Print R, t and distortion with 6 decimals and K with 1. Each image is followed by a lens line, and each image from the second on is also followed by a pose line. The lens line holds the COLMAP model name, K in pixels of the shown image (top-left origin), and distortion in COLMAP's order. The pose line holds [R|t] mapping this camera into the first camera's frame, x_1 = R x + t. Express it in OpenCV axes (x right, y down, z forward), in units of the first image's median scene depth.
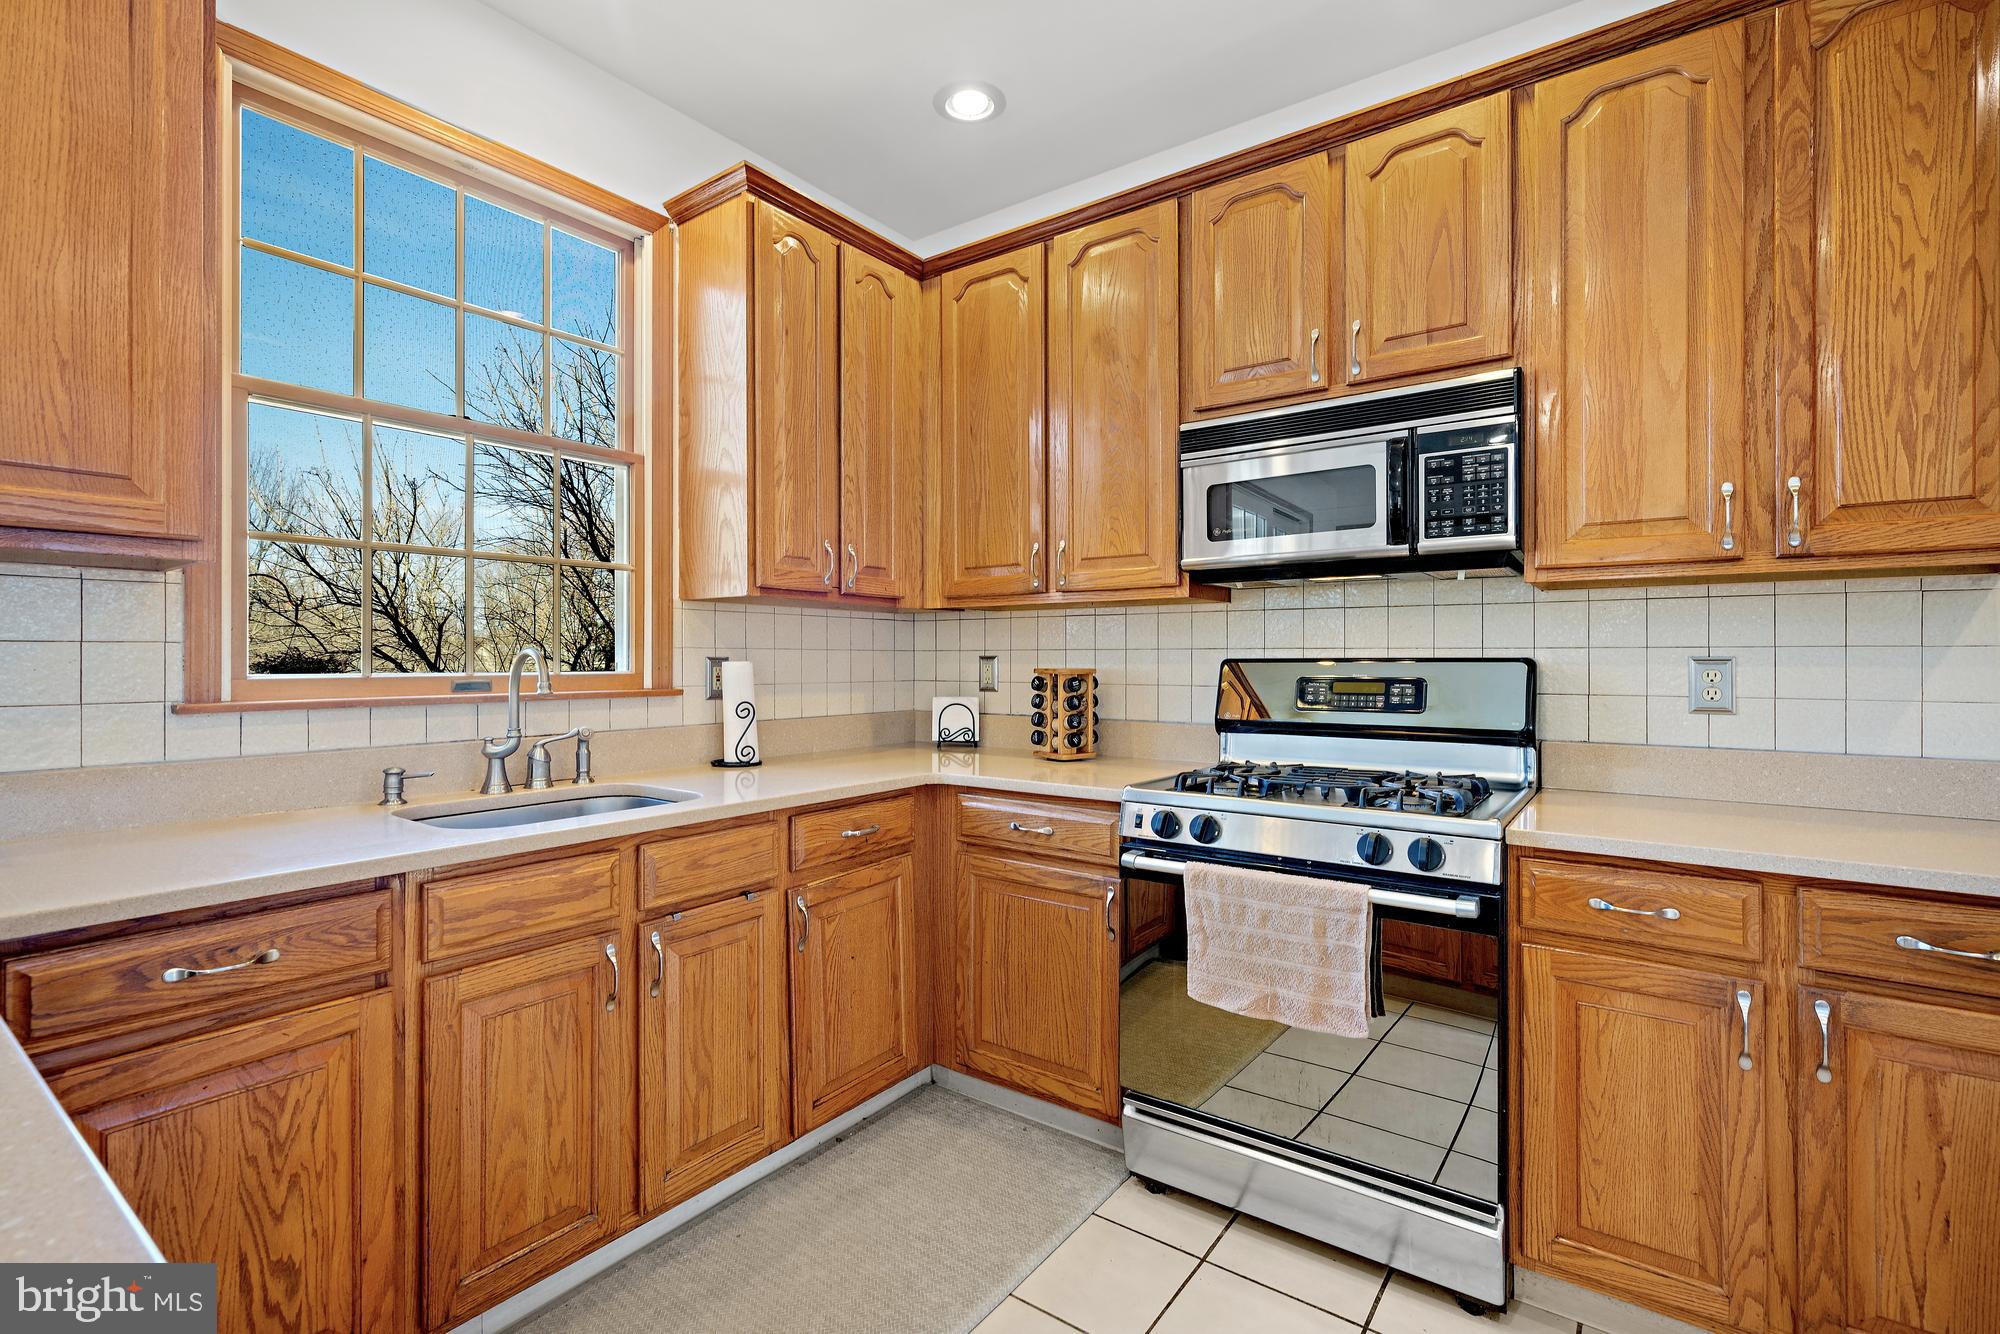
lens RADIAL K [[908.9, 0, 993.3], [0, 908.9, 655.7], [0, 0, 1]] dist [0.000048, 0.000993]
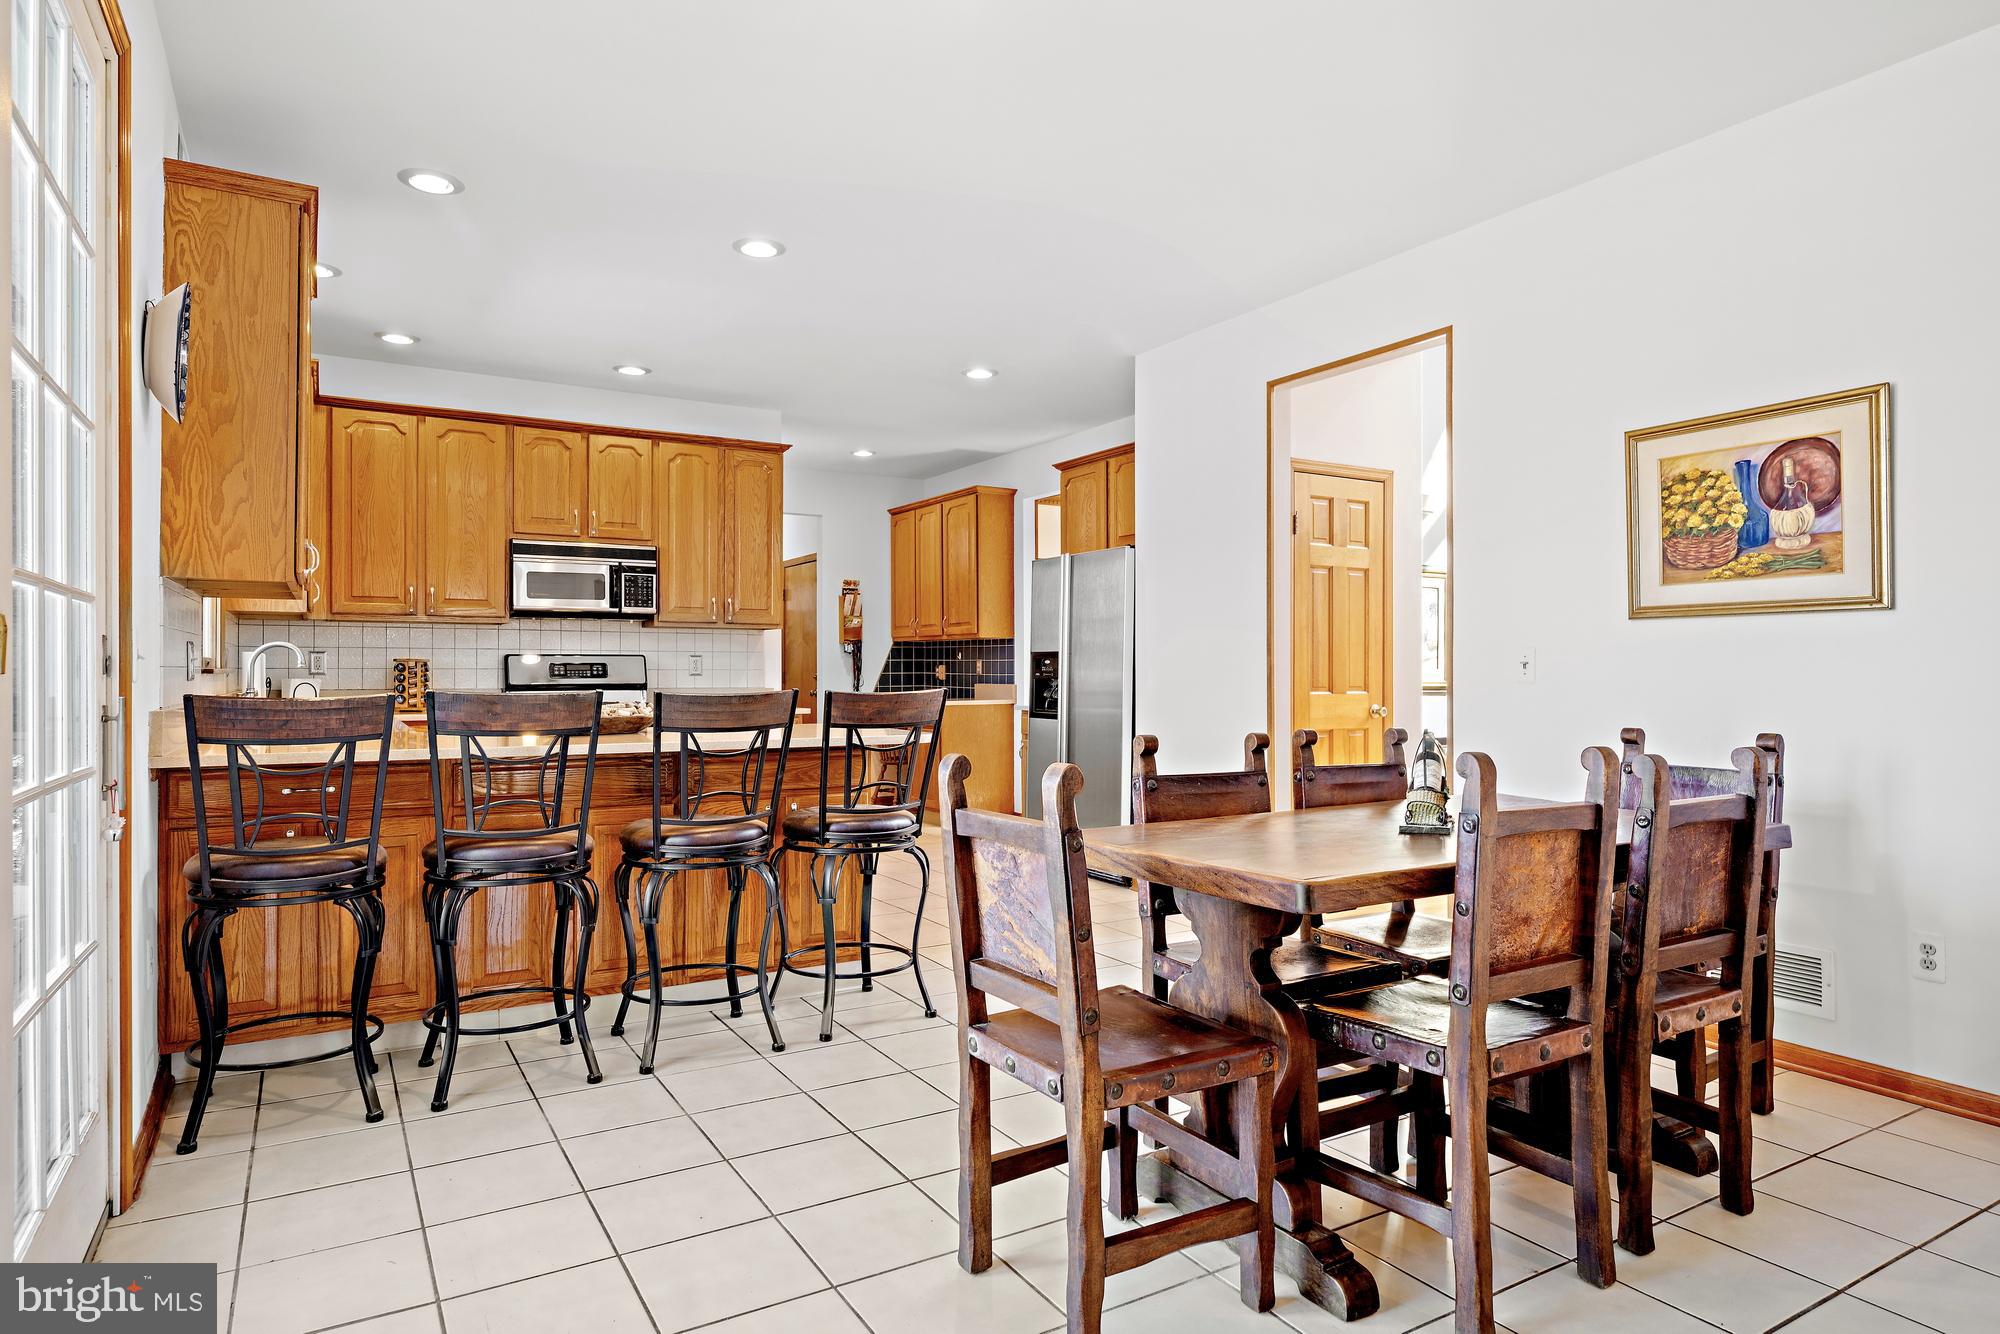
lens RADIAL K [[1141.3, 0, 994.4], [0, 1141.3, 669.4], [0, 0, 1]] dist [-0.000172, 0.000254]
pose [[0.386797, 0.002335, 0.922162, -1.881671], [-0.003546, 0.999993, -0.001044, 0.041307], [-0.922158, -0.002866, 0.386802, -1.078943]]
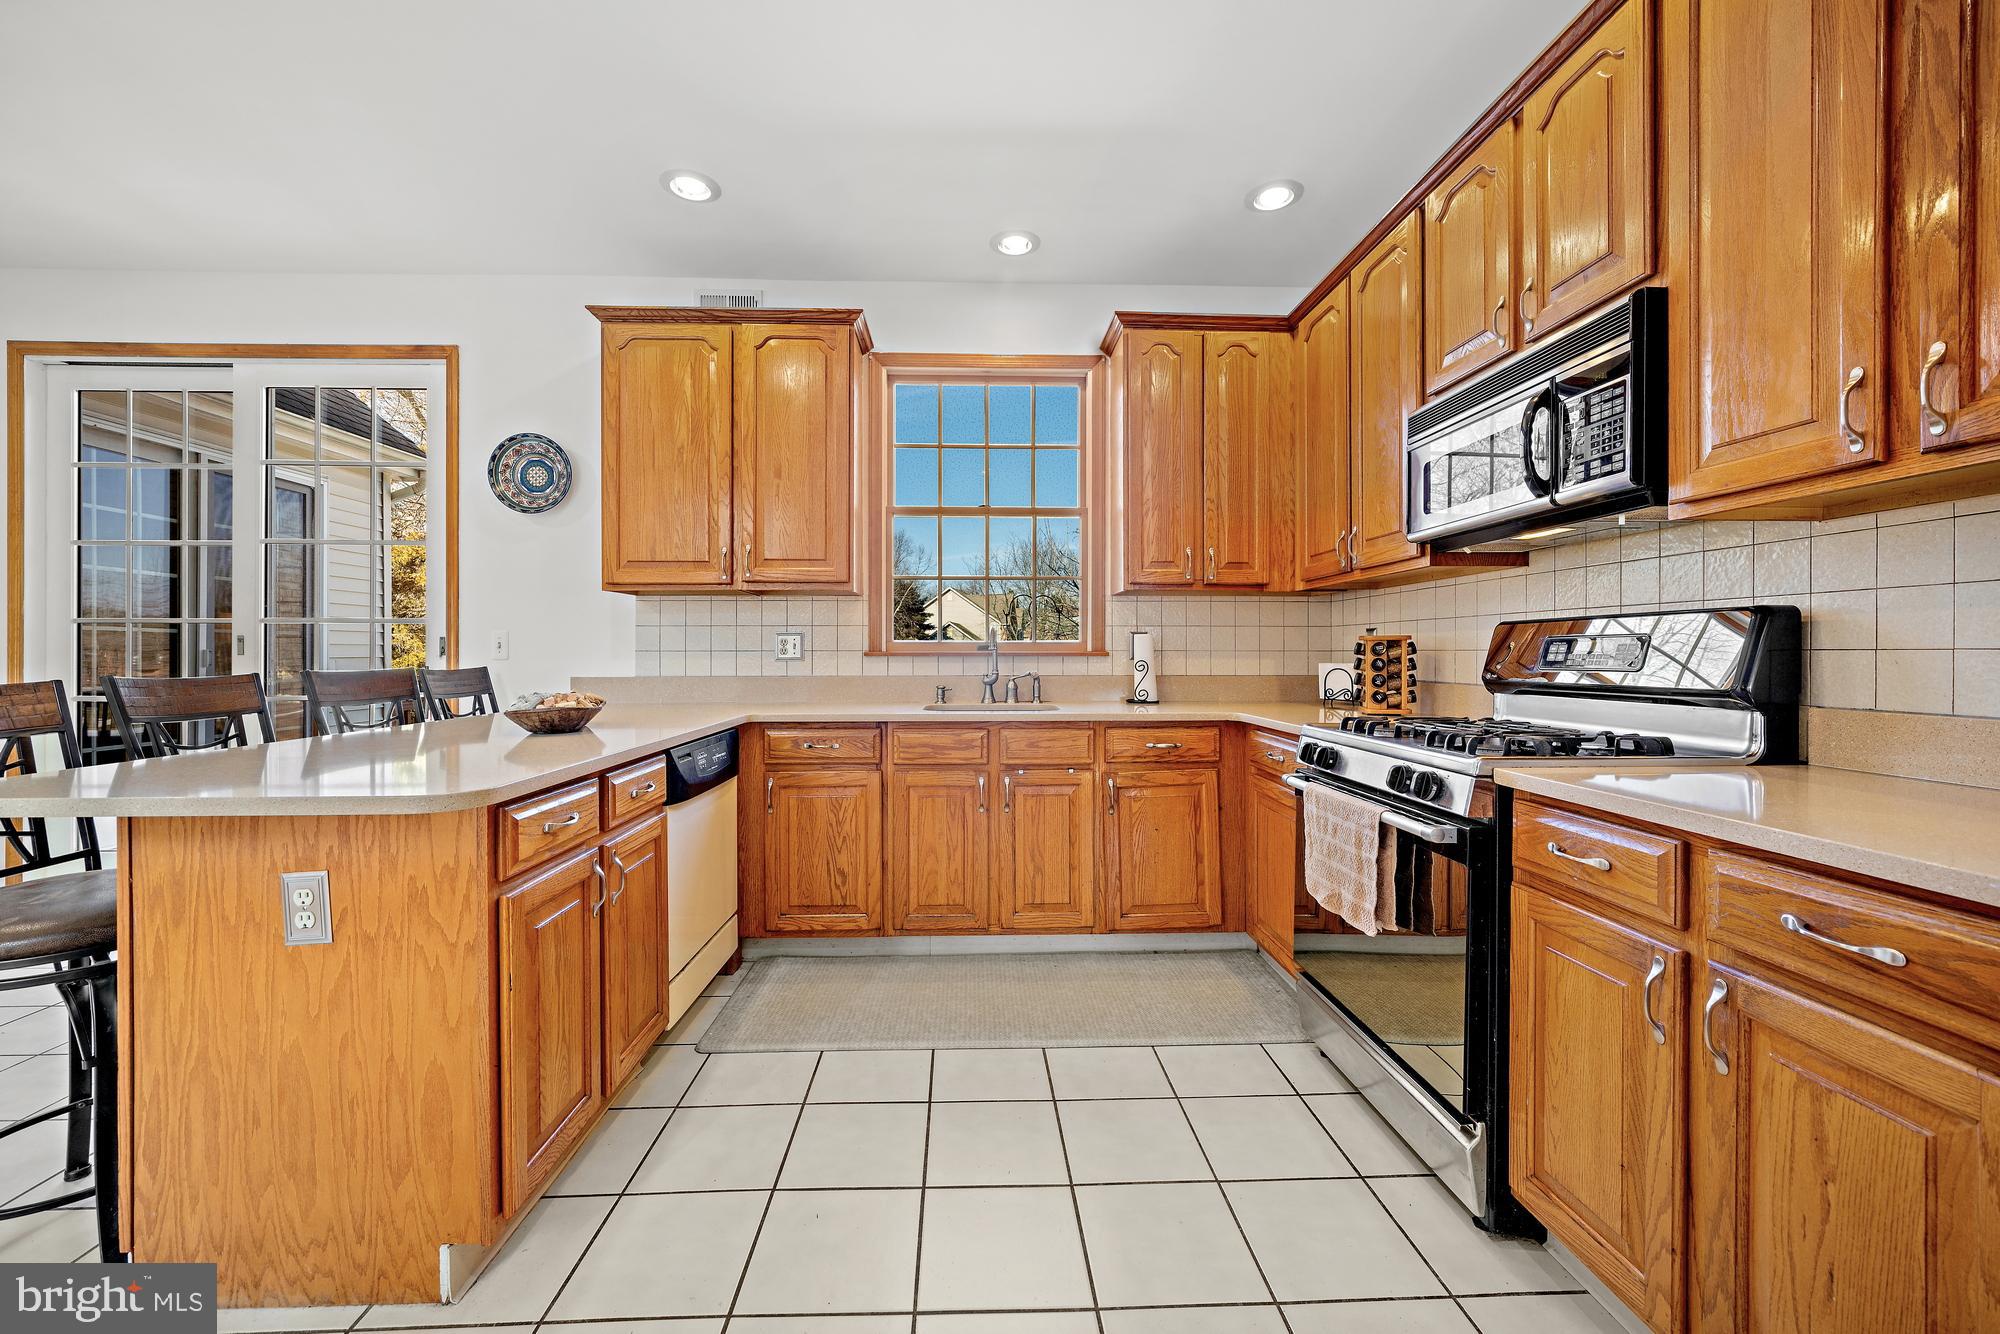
lens RADIAL K [[783.5, 0, 991.3], [0, 783.5, 654.6], [0, 0, 1]] dist [-0.001389, 0.000080]
pose [[0.621603, 0.001254, -0.783331, 0.690093], [0.002156, 0.999992, 0.003312, 0.042416], [0.783329, -0.003748, 0.621596, -0.004852]]
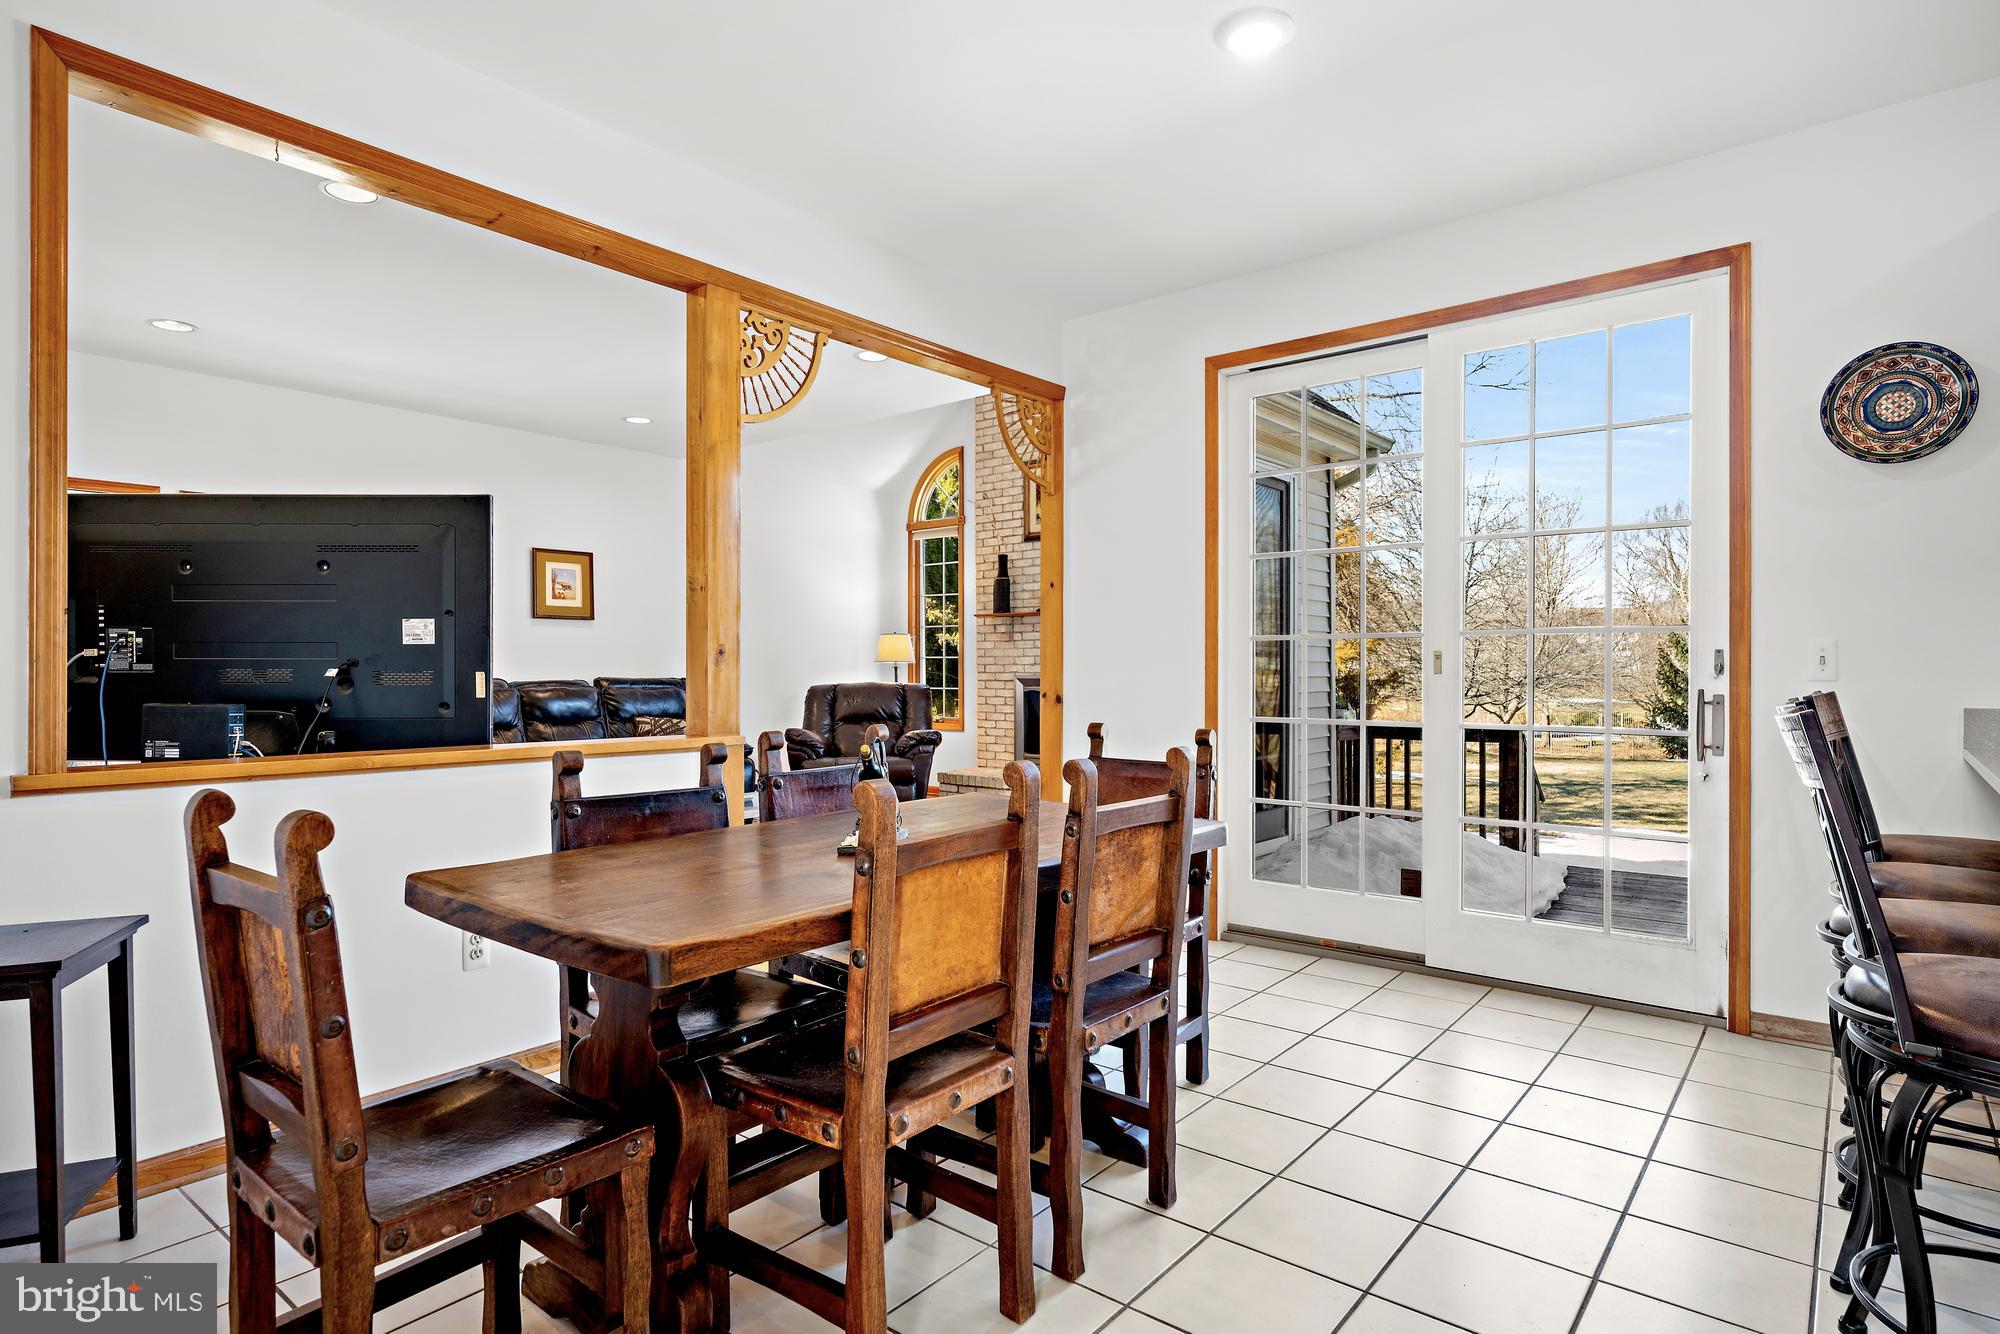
lens RADIAL K [[1065.6, 0, 988.3], [0, 1065.6, 676.3], [0, 0, 1]] dist [0.001612, 0.000722]
pose [[-0.055773, 0.003655, -0.998437, 0.393580], [0.003839, 0.999987, 0.003446, 0.039267], [0.998436, -0.003641, -0.055786, -0.861676]]
